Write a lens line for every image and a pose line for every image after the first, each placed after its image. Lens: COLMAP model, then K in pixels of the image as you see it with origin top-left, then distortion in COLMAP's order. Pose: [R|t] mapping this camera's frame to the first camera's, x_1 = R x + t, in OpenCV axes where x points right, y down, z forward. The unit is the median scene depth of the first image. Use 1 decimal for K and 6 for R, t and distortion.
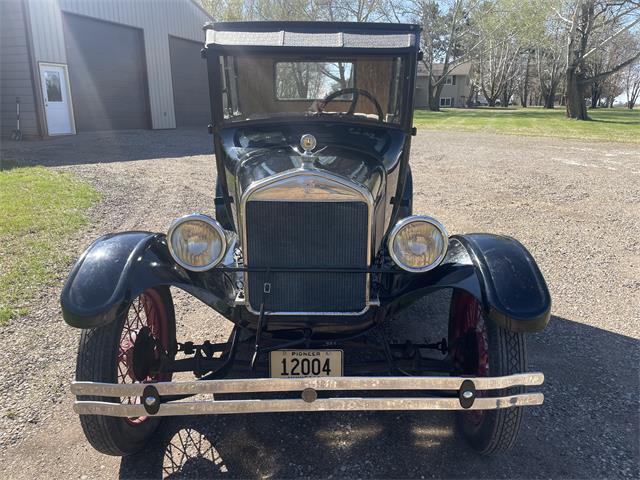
lens RADIAL K [[485.3, 0, 320.0], [0, 485.3, 240.0], [0, 0, 1]] dist [0.106921, -0.138682]
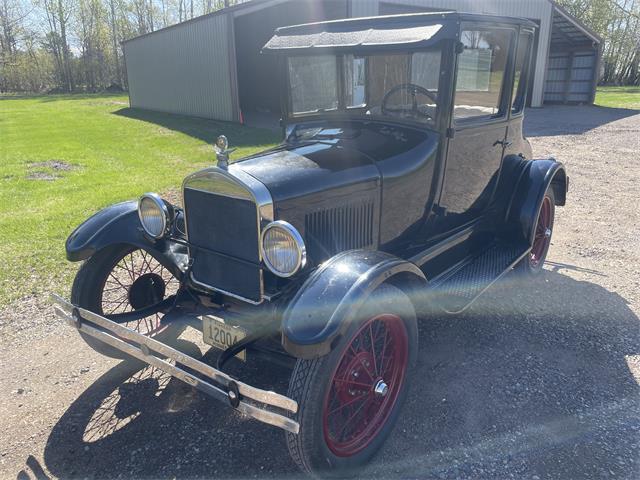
lens RADIAL K [[485.3, 0, 320.0], [0, 485.3, 240.0], [0, 0, 1]] dist [0.106921, -0.138682]
pose [[0.788294, 0.177373, -0.589178, 0.803797], [-0.153489, 0.983964, 0.090862, -0.107507], [0.595847, 0.018806, 0.802878, 0.211477]]
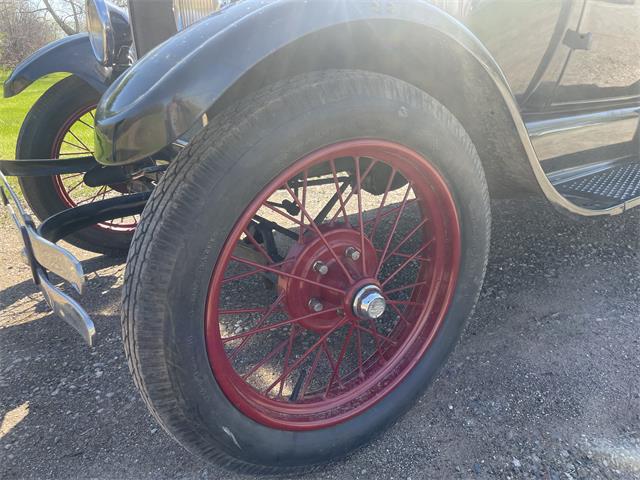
lens RADIAL K [[461.5, 0, 320.0], [0, 461.5, 240.0], [0, 0, 1]] dist [0.011735, 0.003636]
pose [[0.553848, 0.258346, -0.791524, 0.670365], [-0.175827, 0.965496, 0.192099, 0.129338], [0.813841, 0.032777, 0.580162, 0.808665]]
